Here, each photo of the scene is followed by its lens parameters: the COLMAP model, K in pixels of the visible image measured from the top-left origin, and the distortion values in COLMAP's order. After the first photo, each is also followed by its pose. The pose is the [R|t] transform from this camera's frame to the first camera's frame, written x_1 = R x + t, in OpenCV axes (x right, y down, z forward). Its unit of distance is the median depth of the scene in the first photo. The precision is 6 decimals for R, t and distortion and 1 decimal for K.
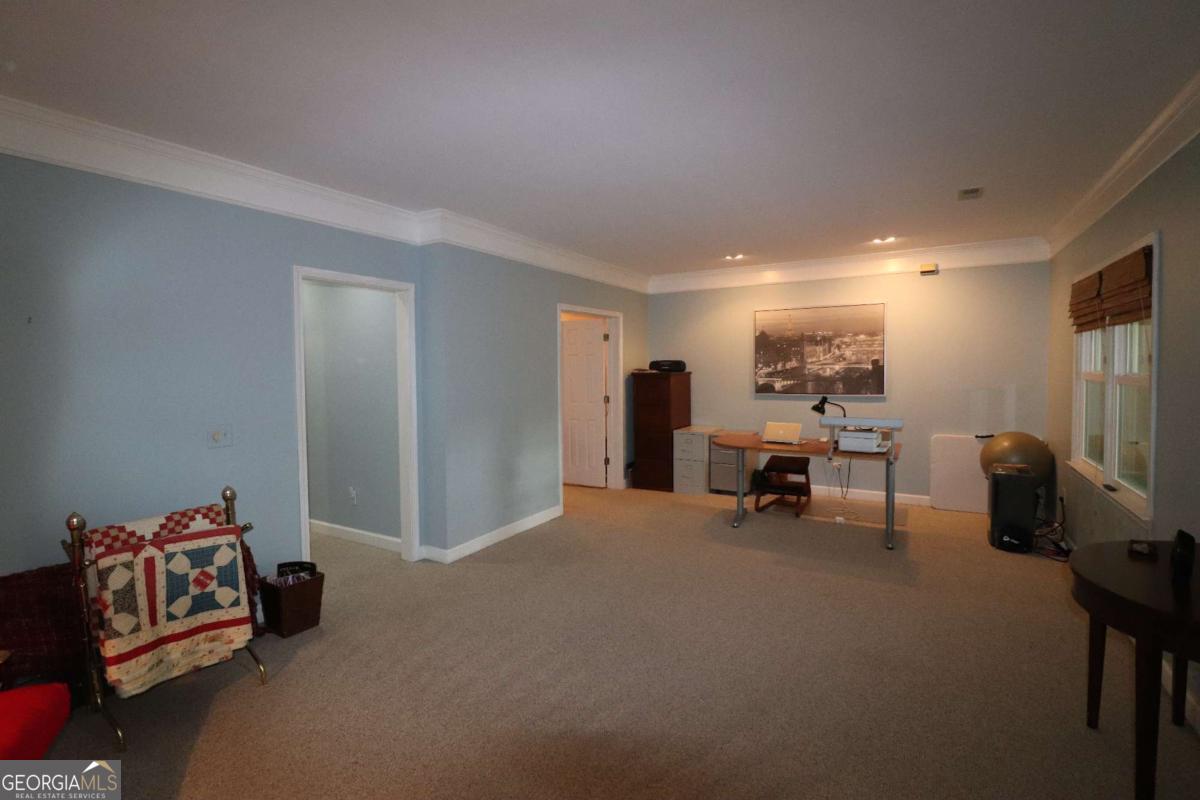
lens RADIAL K [[552.3, 0, 599.6], [0, 552.3, 387.8], [0, 0, 1]] dist [-0.001925, -0.013090]
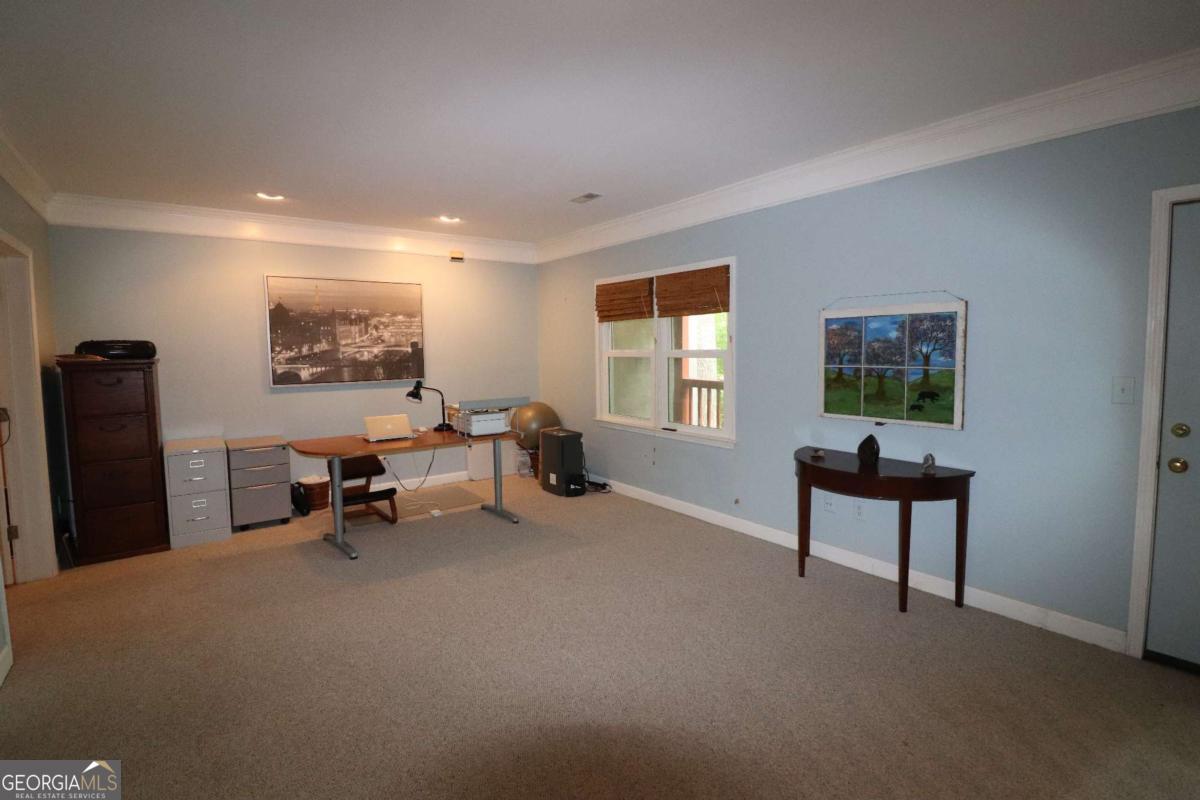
lens RADIAL K [[552.3, 0, 599.6], [0, 552.3, 387.8], [0, 0, 1]] dist [-0.001925, -0.013090]
pose [[0.379514, -0.059379, 0.923279, -0.258012], [0.045667, 0.997924, 0.045408, -0.000694], [-0.924058, 0.024930, 0.381438, 0.323878]]
